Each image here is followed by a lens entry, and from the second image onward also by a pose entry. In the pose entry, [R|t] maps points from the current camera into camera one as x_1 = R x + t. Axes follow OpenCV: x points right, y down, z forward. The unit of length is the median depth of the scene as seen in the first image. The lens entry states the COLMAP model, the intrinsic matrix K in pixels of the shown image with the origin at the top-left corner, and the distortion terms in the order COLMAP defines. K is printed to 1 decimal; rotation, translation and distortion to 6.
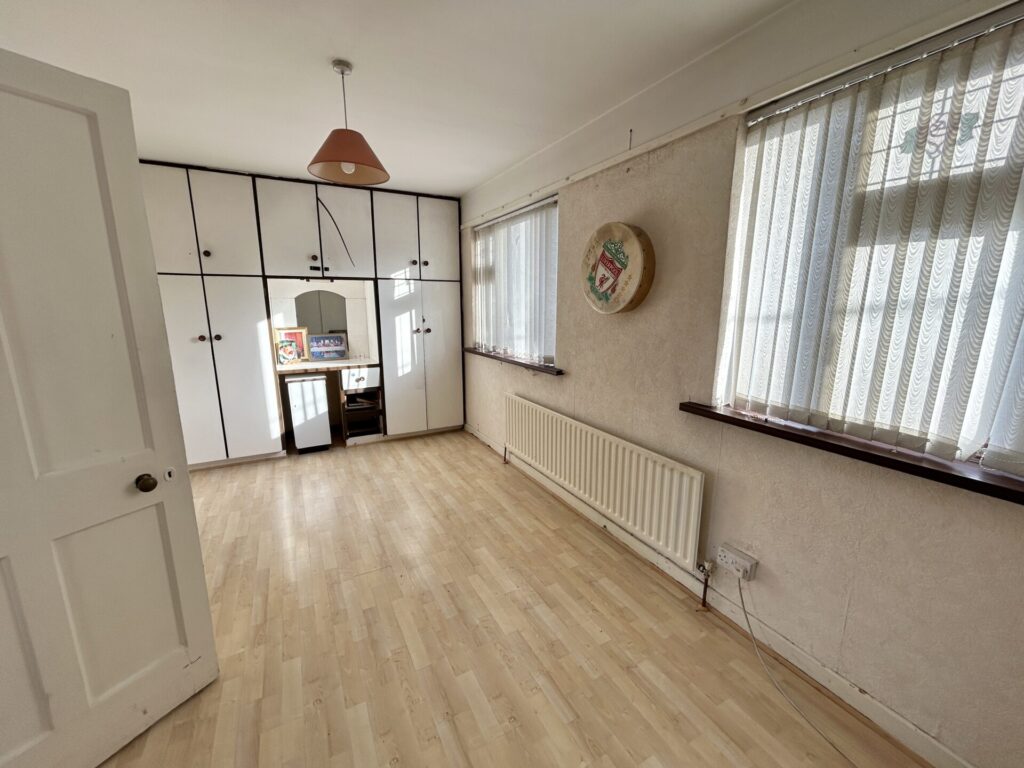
lens RADIAL K [[412.9, 0, 510.0], [0, 412.9, 384.2], [0, 0, 1]] dist [-0.000375, -0.000024]
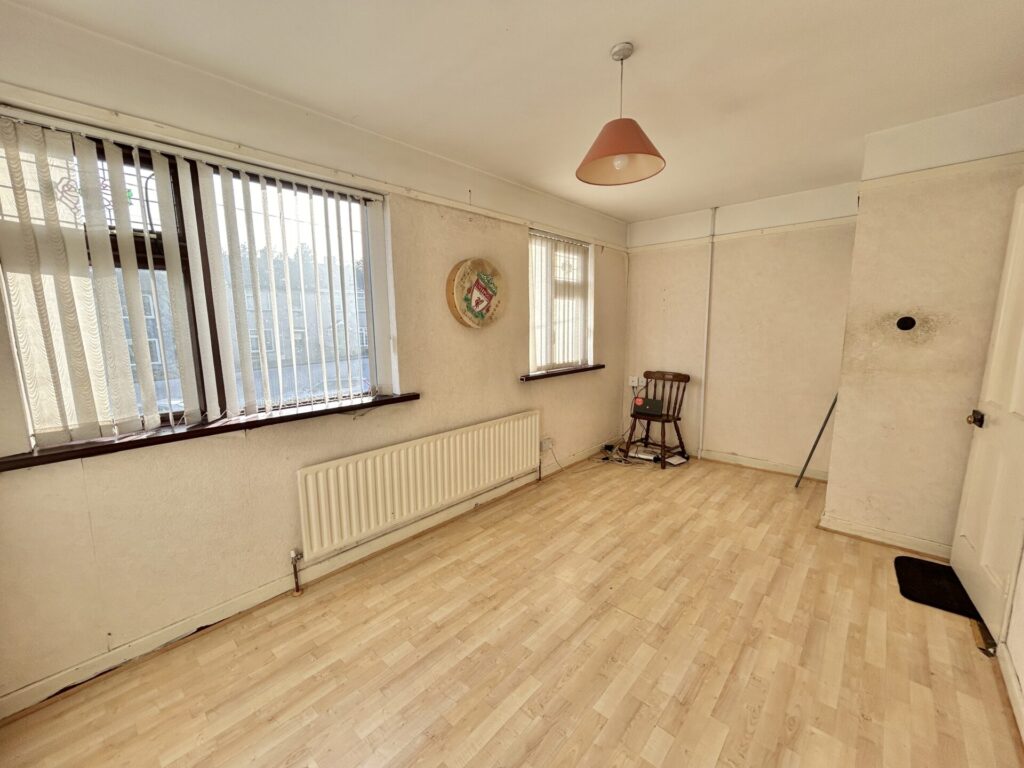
lens RADIAL K [[412.9, 0, 510.0], [0, 412.9, 384.2], [0, 0, 1]] dist [-0.000375, -0.000024]
pose [[-0.330821, -0.135599, 0.933901, -1.080383], [0.194468, 0.958587, 0.208071, -0.273299], [-0.923439, 0.250448, -0.290751, 1.435177]]
